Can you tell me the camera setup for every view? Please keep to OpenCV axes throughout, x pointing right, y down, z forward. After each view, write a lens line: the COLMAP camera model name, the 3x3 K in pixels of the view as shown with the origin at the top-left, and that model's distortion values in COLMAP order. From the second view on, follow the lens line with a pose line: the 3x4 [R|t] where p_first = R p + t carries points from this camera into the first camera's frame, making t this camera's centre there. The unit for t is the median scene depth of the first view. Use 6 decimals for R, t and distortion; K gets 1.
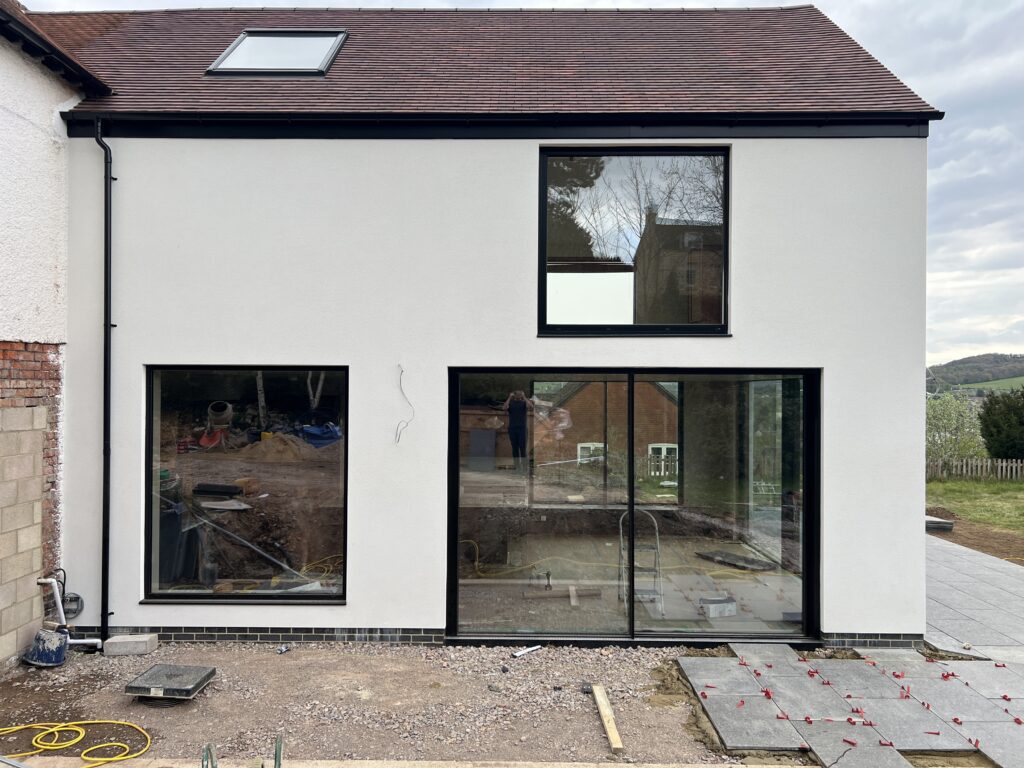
lens RADIAL K [[770.4, 0, 512.0], [0, 770.4, 384.0], [0, 0, 1]] dist [0.010747, 0.001206]
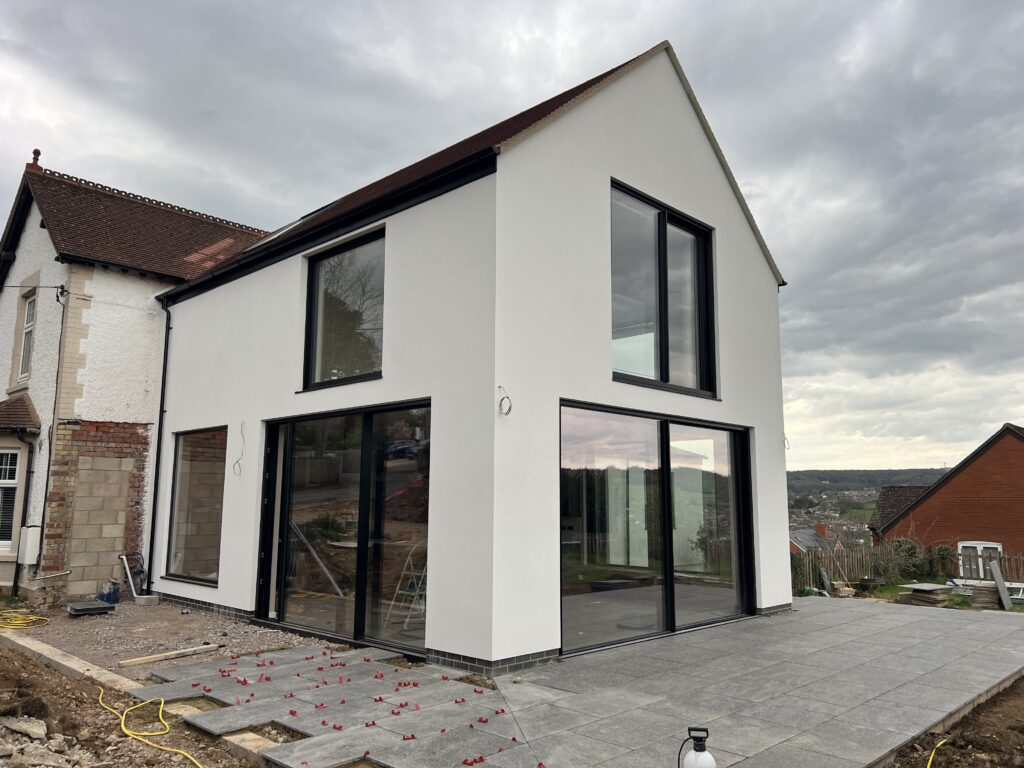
lens RADIAL K [[770.4, 0, 512.0], [0, 770.4, 384.0], [0, 0, 1]] dist [0.010747, 0.001206]
pose [[0.729386, -0.102678, -0.676354, 1.225643], [0.004048, 0.989303, -0.145822, 0.119179], [0.684091, 0.103623, 0.721999, 0.280961]]
